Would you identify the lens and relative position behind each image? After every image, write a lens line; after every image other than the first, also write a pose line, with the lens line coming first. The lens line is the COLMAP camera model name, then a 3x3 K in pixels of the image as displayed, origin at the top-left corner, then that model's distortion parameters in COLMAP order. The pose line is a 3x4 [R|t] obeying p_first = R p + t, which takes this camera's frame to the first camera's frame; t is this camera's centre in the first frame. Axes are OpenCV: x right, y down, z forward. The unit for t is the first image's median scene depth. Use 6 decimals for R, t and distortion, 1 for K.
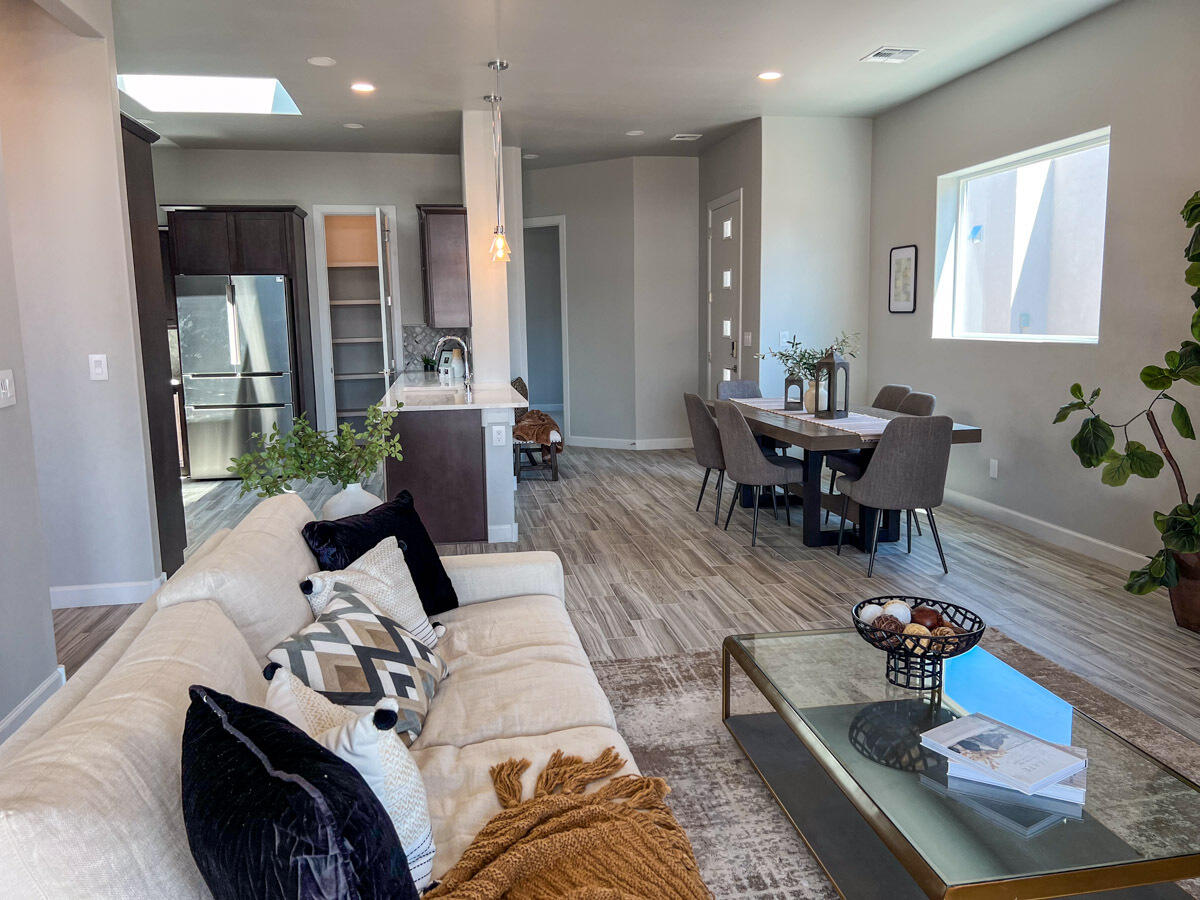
lens RADIAL K [[901.1, 0, 603.6], [0, 901.1, 455.5], [0, 0, 1]] dist [0.037149, -0.044370]
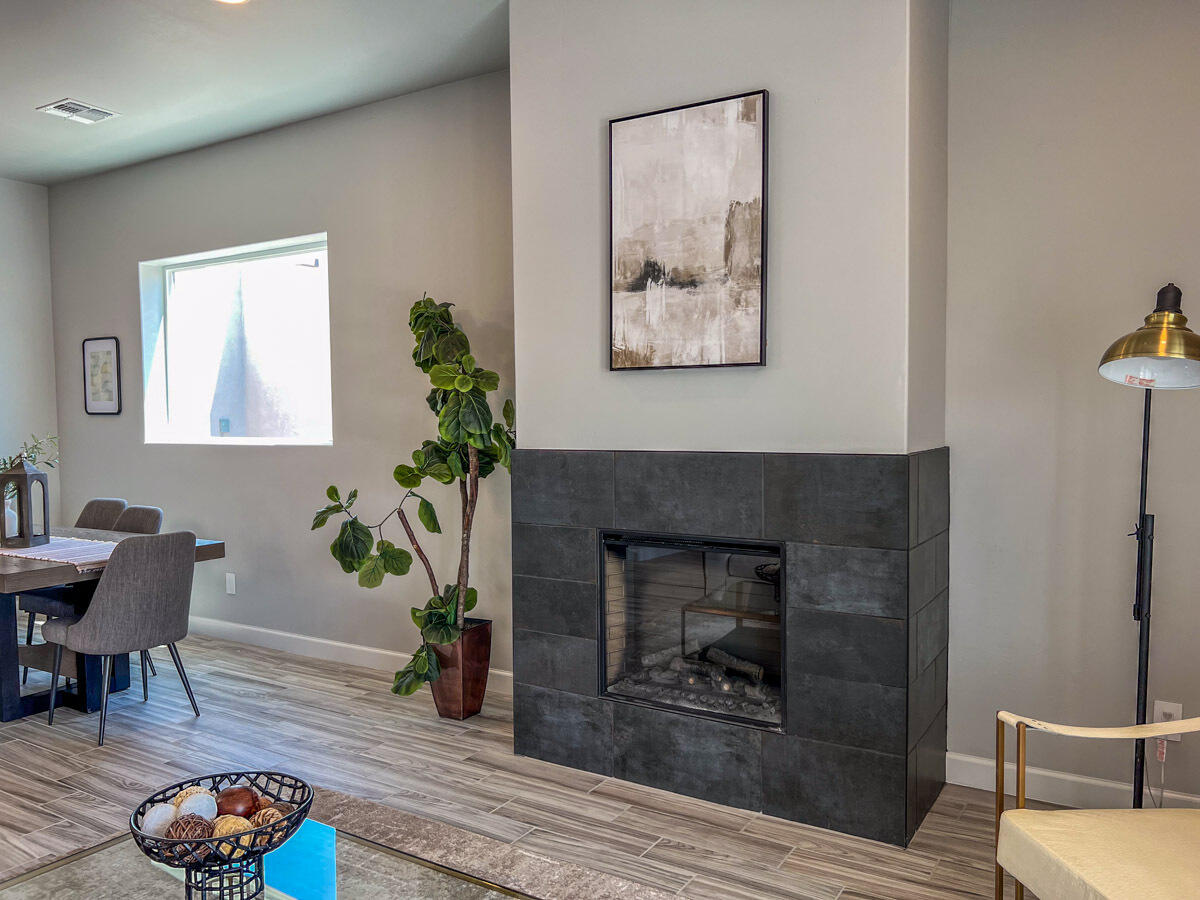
lens RADIAL K [[901.1, 0, 603.6], [0, 901.1, 455.5], [0, 0, 1]] dist [0.037149, -0.044370]
pose [[0.661540, -0.022656, 0.749568, -0.001352], [0.111339, 0.991433, -0.068297, -0.013669], [-0.741599, 0.128637, 0.658395, 0.152292]]
